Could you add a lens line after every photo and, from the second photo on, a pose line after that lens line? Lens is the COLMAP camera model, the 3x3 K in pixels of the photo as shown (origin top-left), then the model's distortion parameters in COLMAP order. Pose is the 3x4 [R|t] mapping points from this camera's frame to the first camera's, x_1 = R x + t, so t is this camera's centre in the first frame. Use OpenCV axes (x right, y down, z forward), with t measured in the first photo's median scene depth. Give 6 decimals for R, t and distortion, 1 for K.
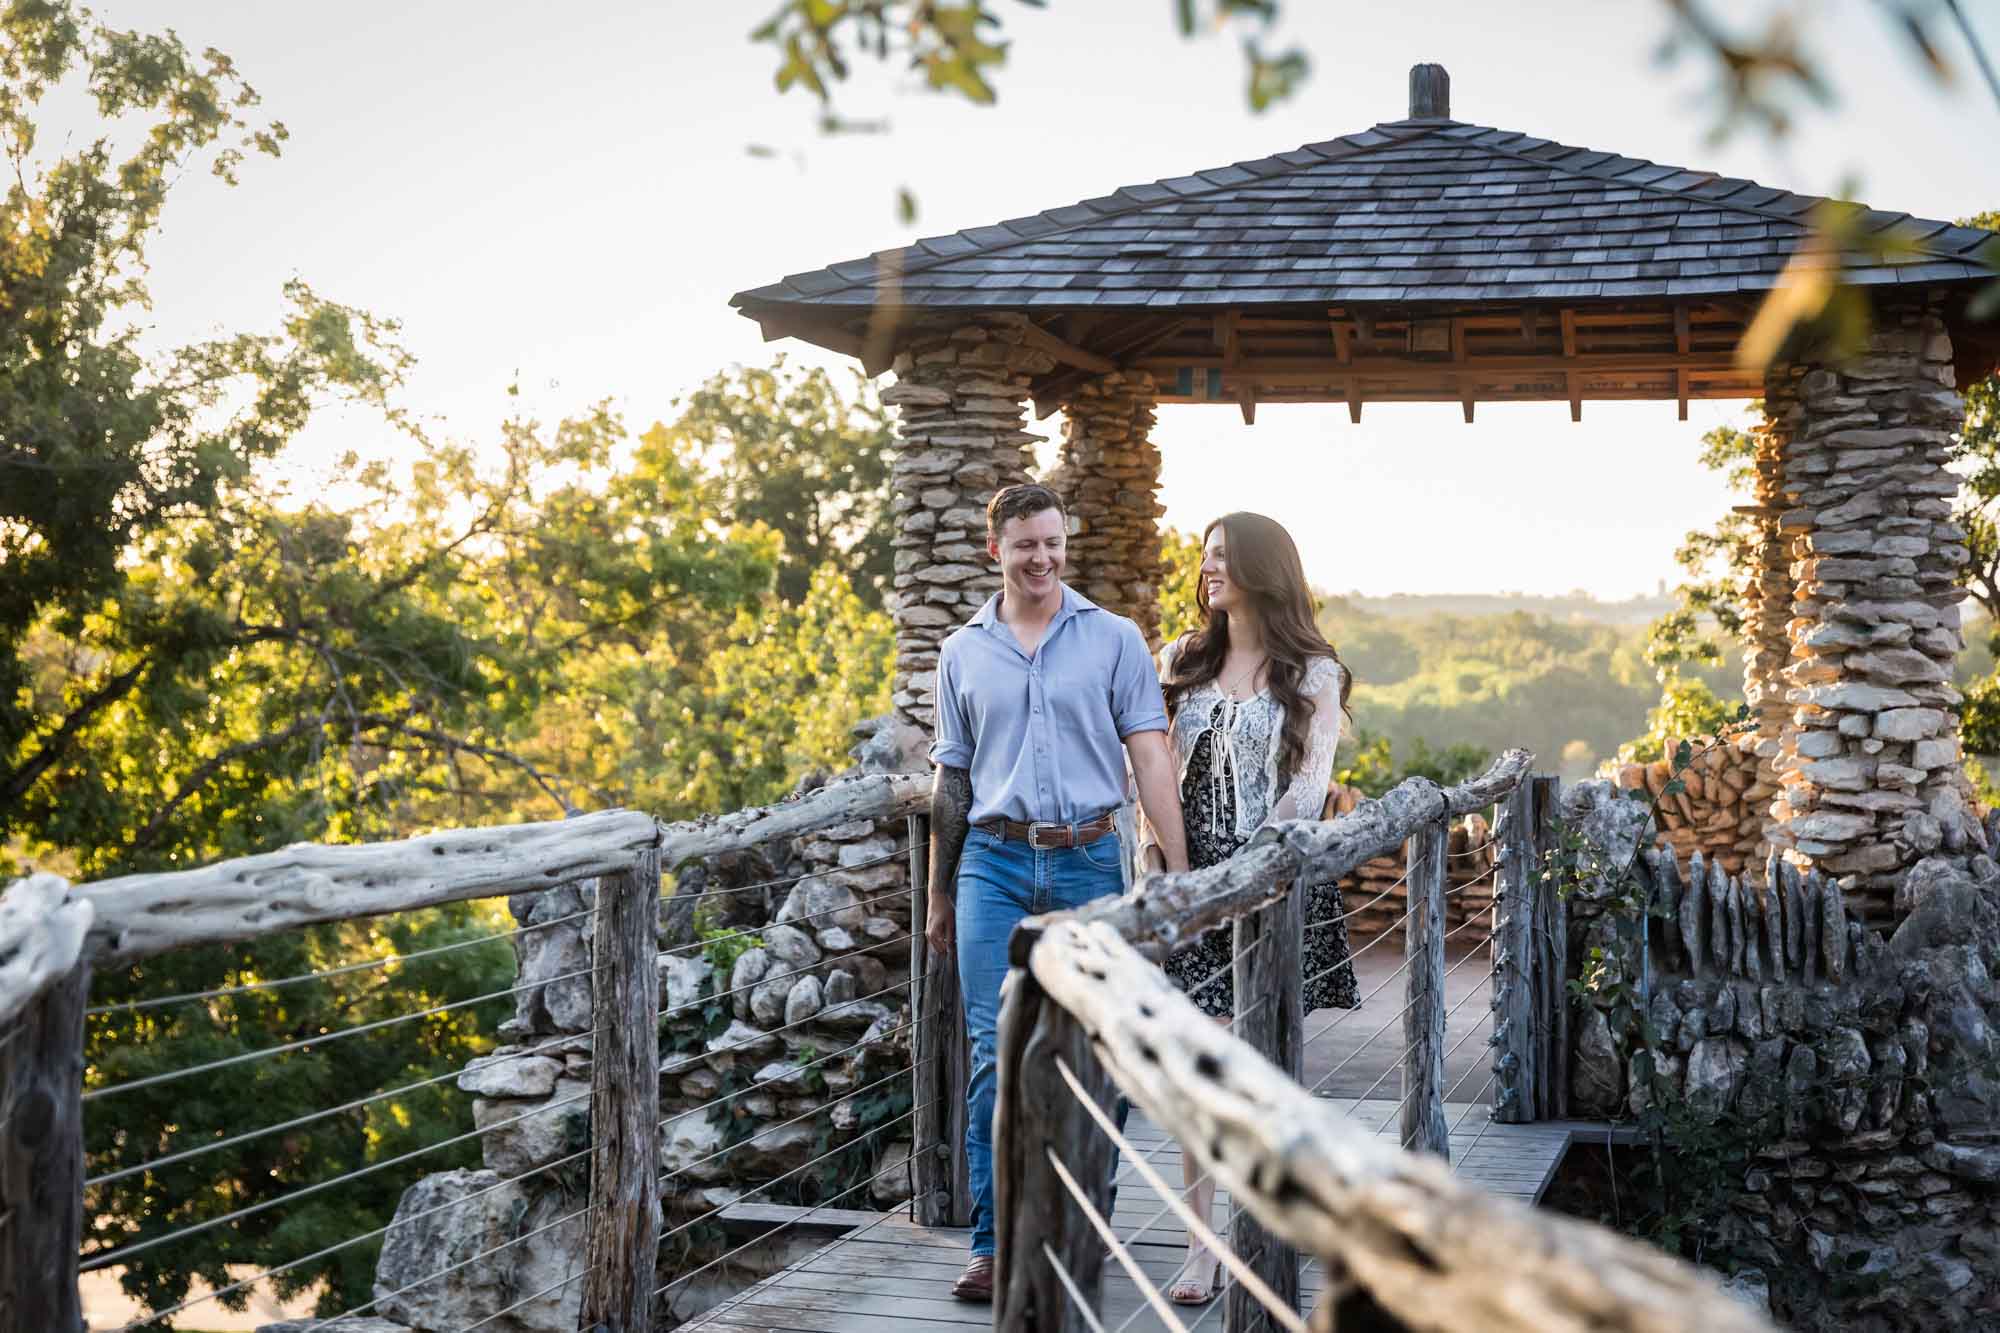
lens RADIAL K [[2947.9, 0, 964.4], [0, 2947.9, 669.1], [0, 0, 1]] dist [0.018210, -0.046103]
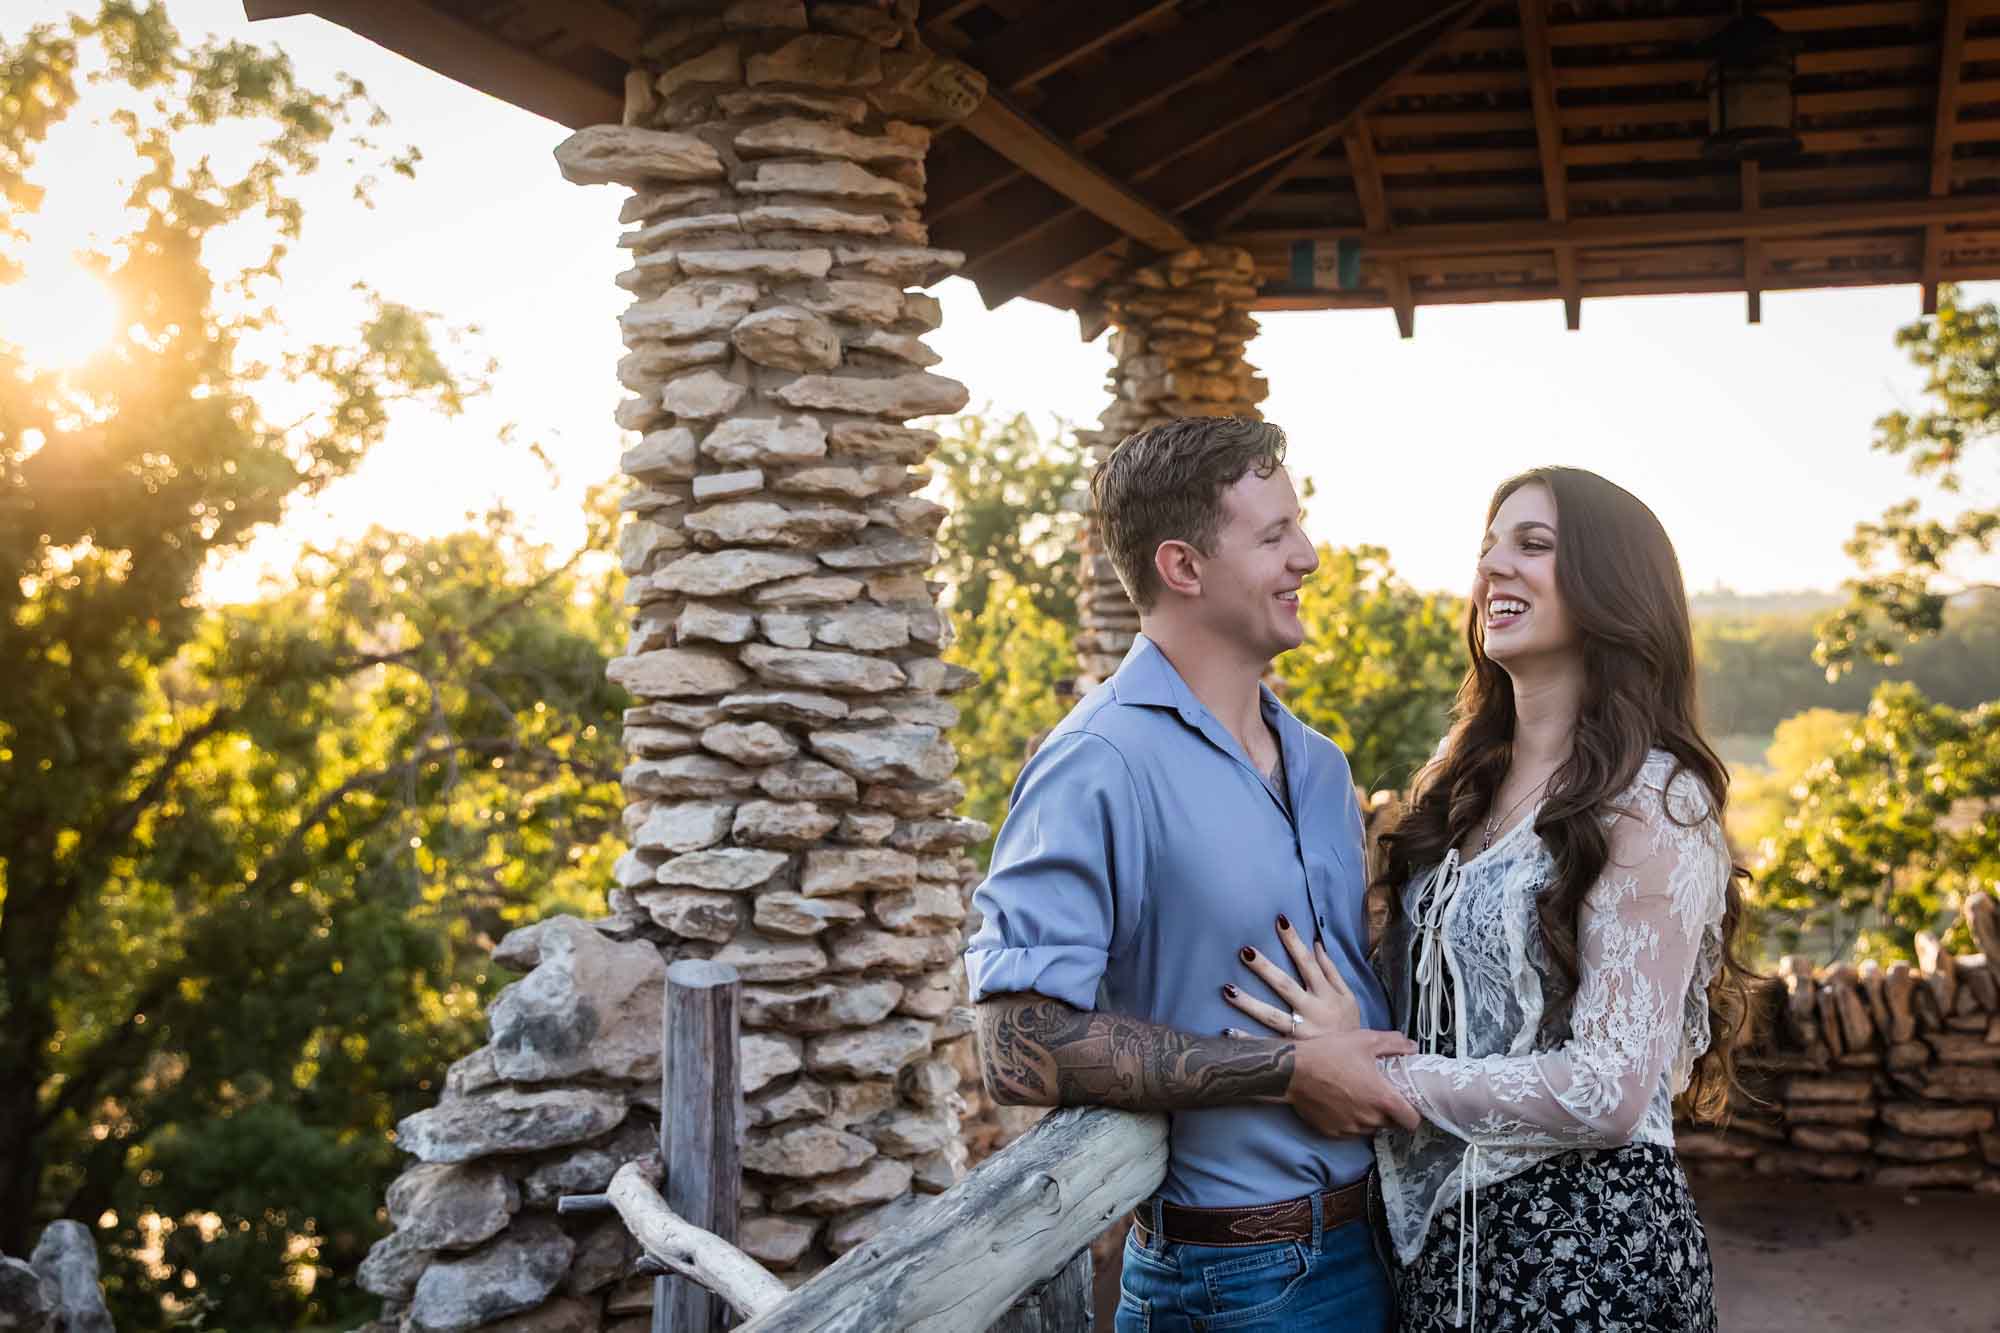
lens RADIAL K [[2319.5, 0, 1170.0], [0, 2319.5, 506.3], [0, 0, 1]] dist [0.006481, -0.015687]
pose [[0.999671, -0.020324, 0.015631, 0.053378], [0.021292, 0.997690, -0.064503, -0.018930], [-0.014284, 0.064815, 0.997795, 0.664656]]
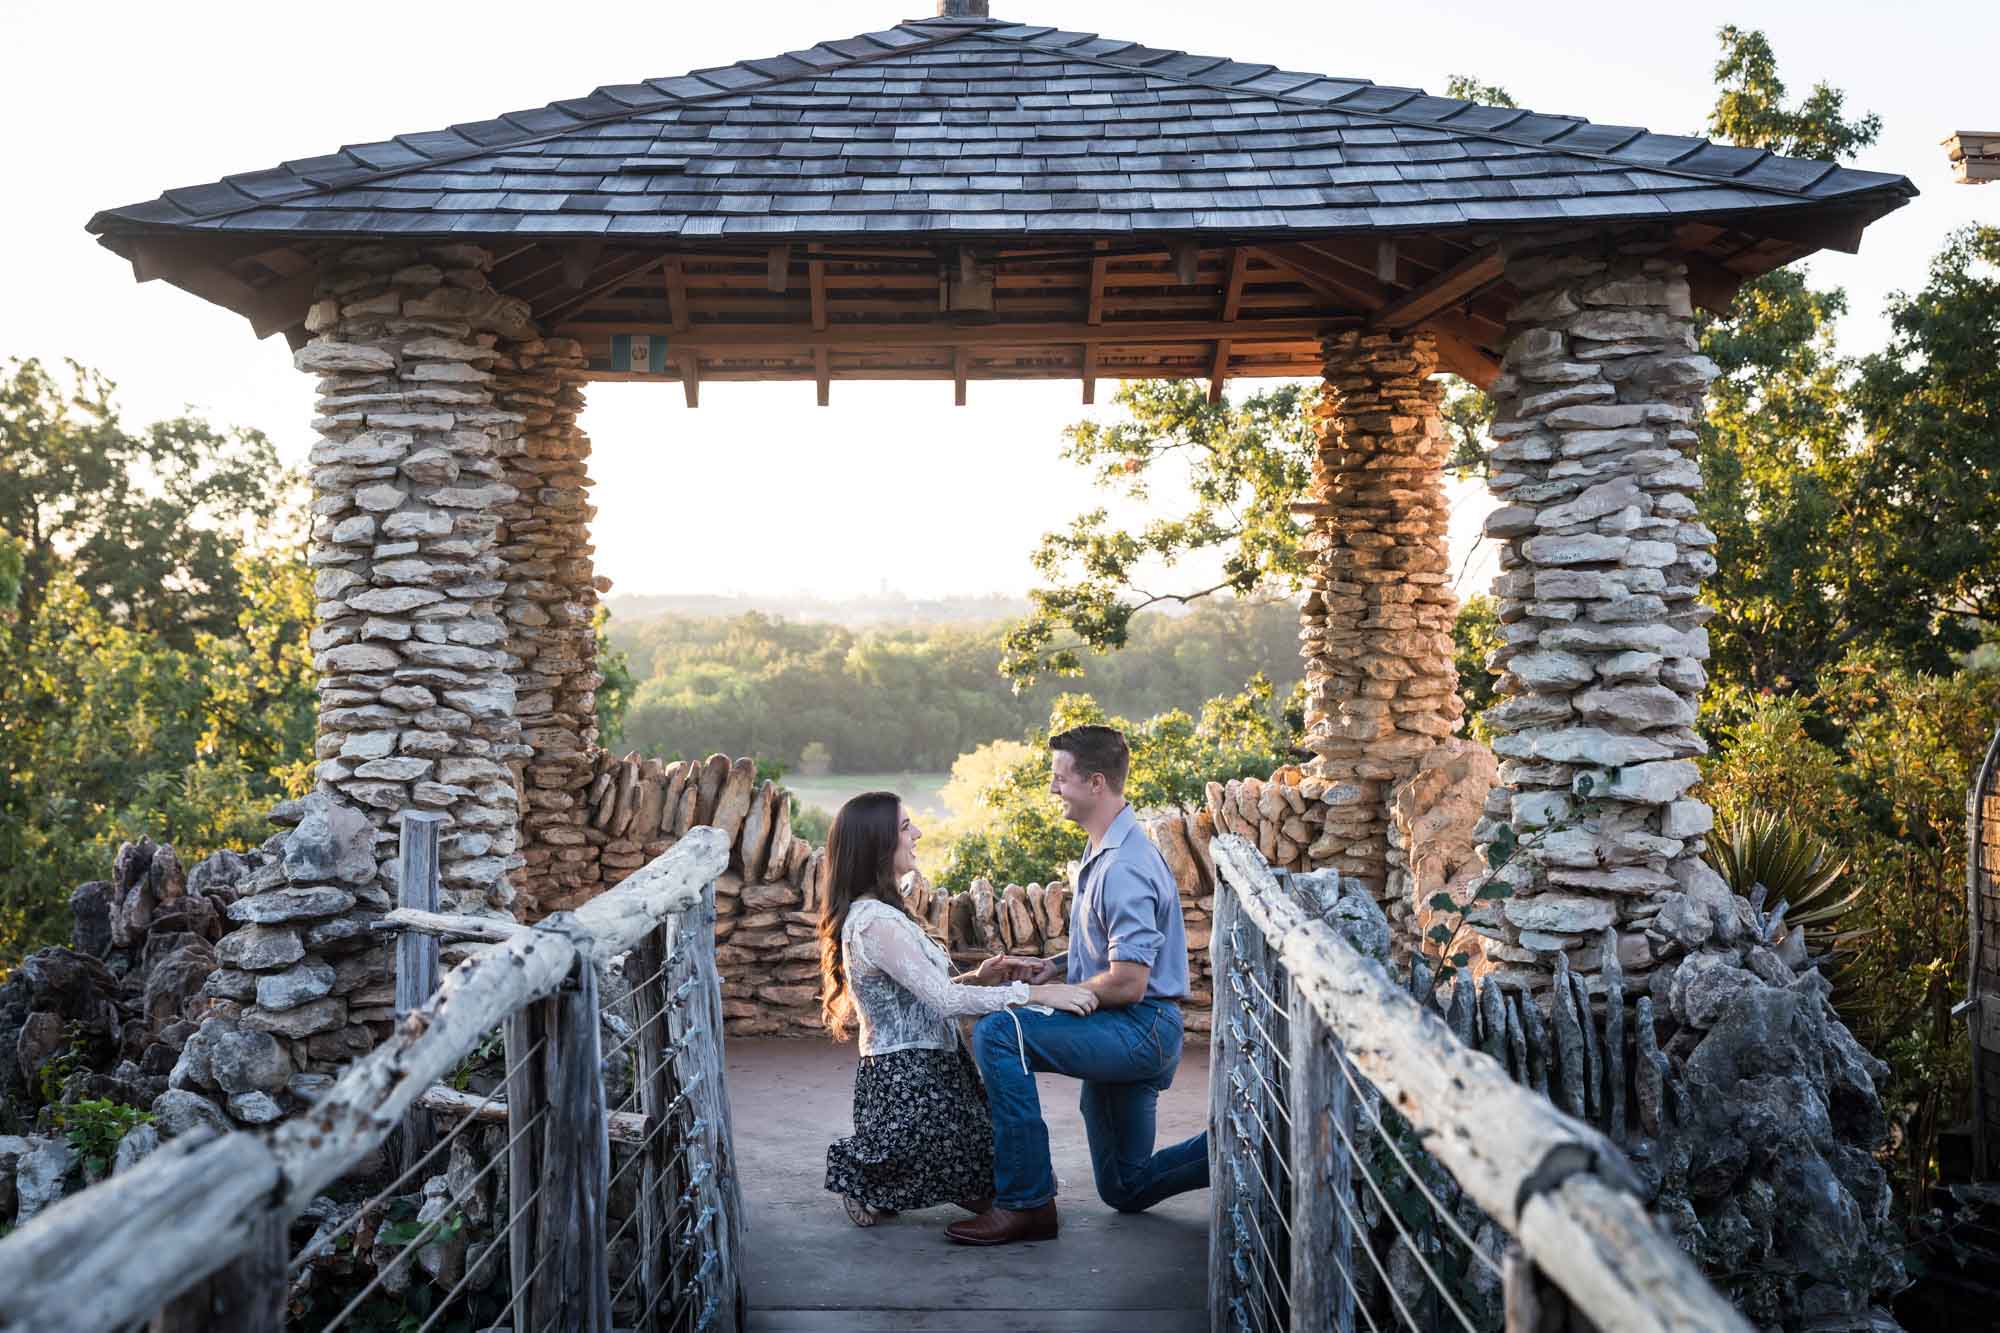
lens RADIAL K [[2996.0, 0, 803.2], [0, 2996.0, 690.1], [0, 0, 1]] dist [0.007307, -0.023318]
pose [[0.978556, -0.017345, 0.205250, -0.059536], [0.016155, 0.999842, 0.007474, -0.013742], [-0.205347, -0.003998, 0.978681, 0.244500]]
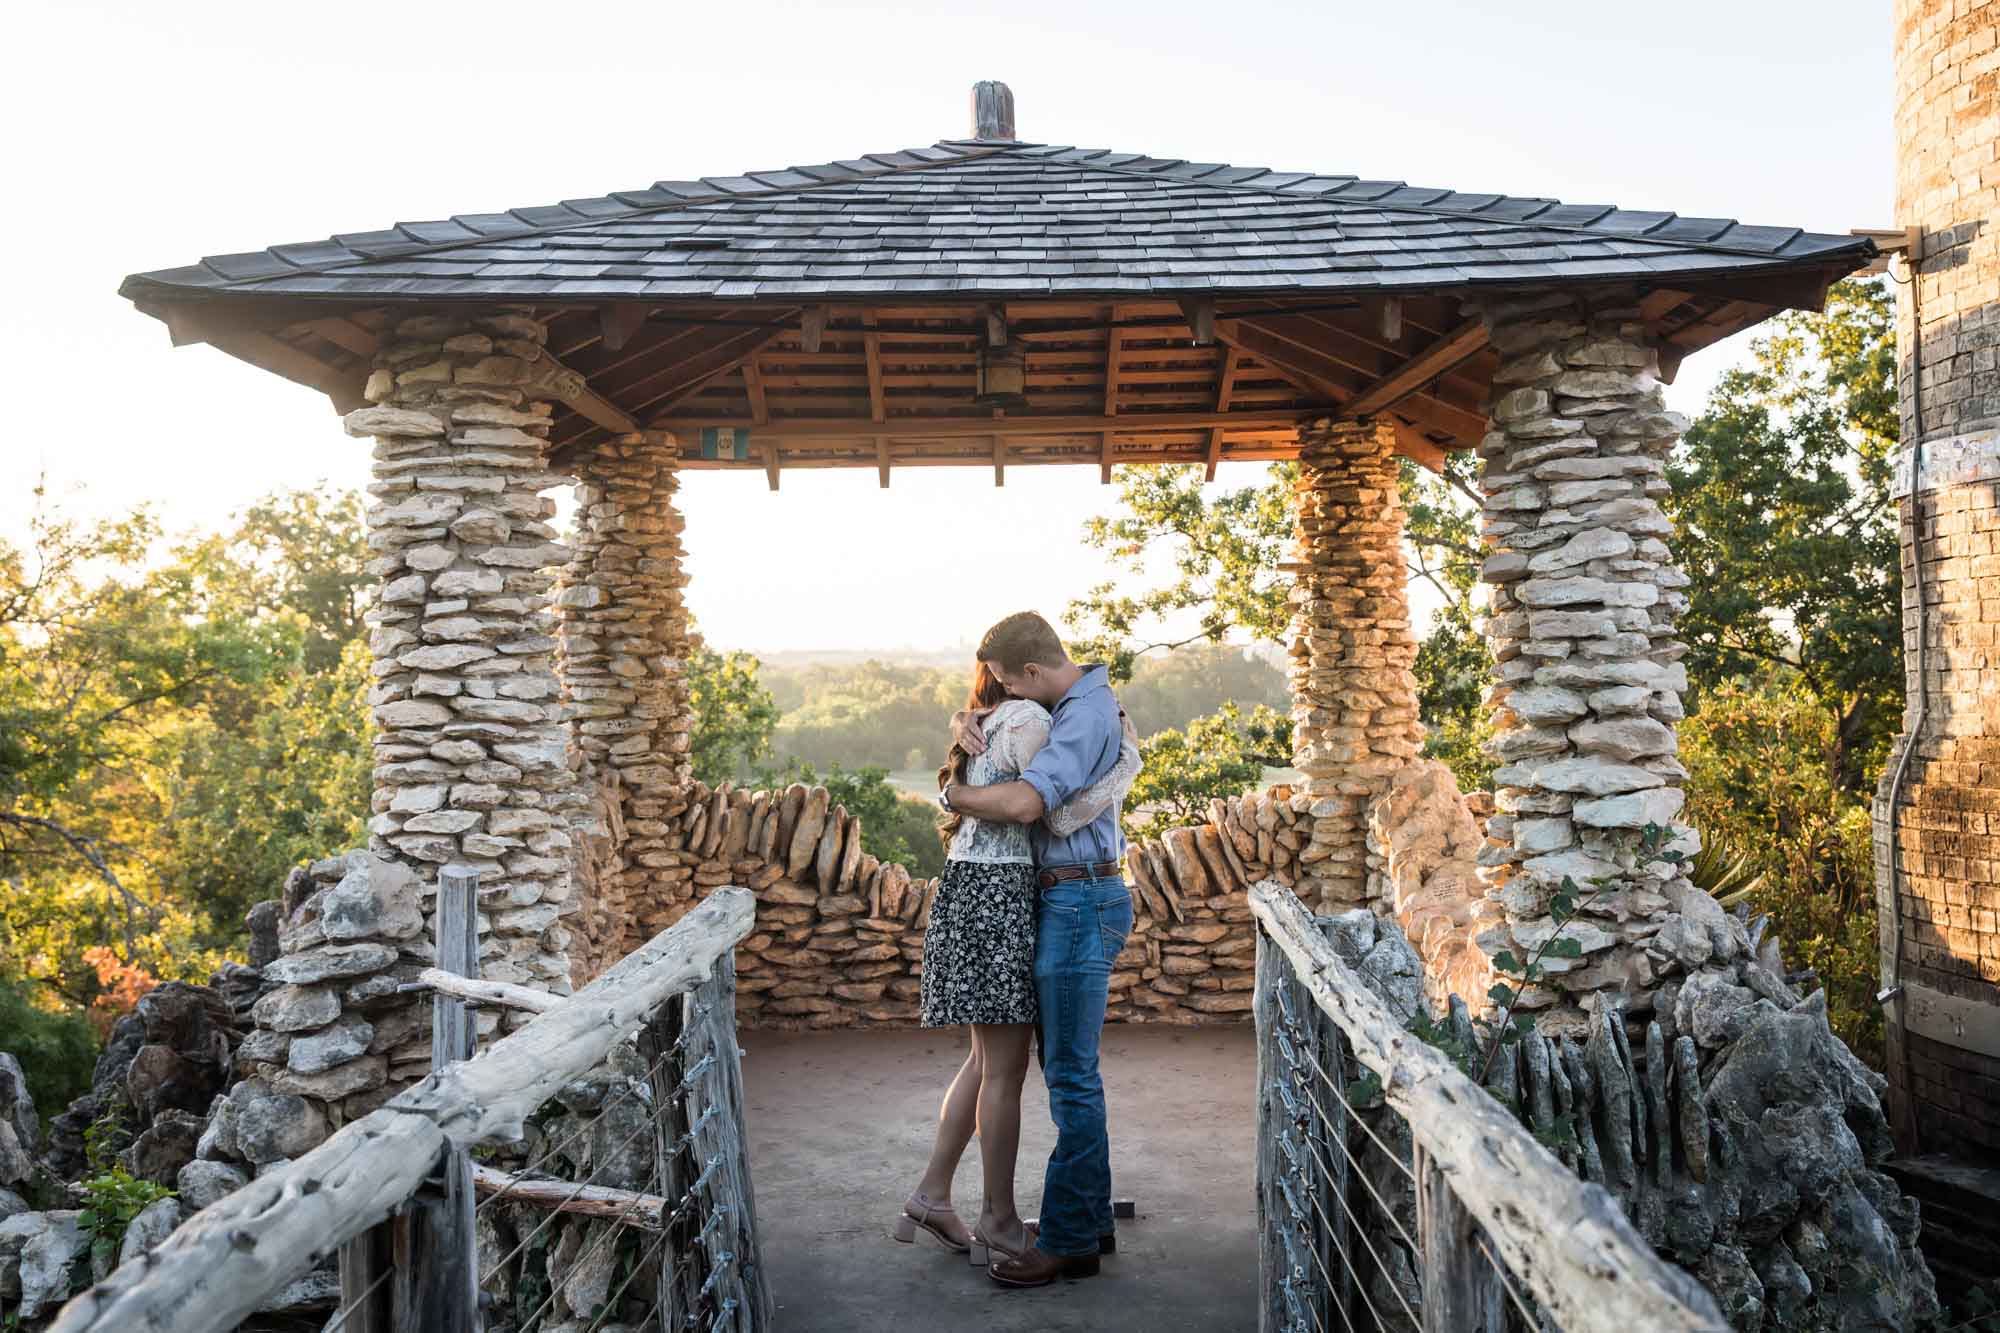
lens RADIAL K [[2011.9, 0, 1090.7], [0, 2011.9, 561.6], [0, 0, 1]] dist [-0.003120, 0.006127]
pose [[0.955647, -0.013792, 0.294192, 0.001592], [0.034166, 0.997350, -0.064227, -0.017828], [-0.292527, 0.071429, 0.953586, 0.454906]]
